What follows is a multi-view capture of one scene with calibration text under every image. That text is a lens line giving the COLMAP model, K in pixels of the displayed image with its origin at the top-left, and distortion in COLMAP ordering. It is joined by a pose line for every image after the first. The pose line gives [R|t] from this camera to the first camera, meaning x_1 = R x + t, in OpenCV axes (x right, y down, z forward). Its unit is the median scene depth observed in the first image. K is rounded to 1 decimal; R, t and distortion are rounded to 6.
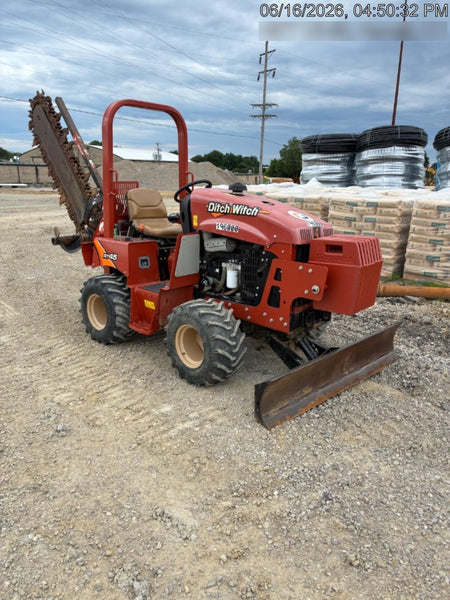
lens RADIAL K [[412.7, 0, 225.0], [0, 412.7, 300.0], [0, 0, 1]] dist [0.002901, -0.000325]
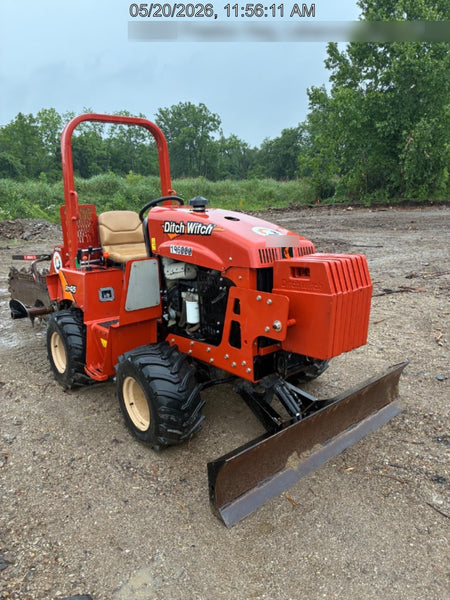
lens RADIAL K [[412.7, 0, 225.0], [0, 412.7, 300.0], [0, 0, 1]] dist [0.002901, -0.000325]
pose [[0.992825, -0.030925, -0.115512, 0.184400], [0.024615, 0.998146, -0.055662, -0.028687], [0.117019, 0.052420, 0.991745, 0.197828]]
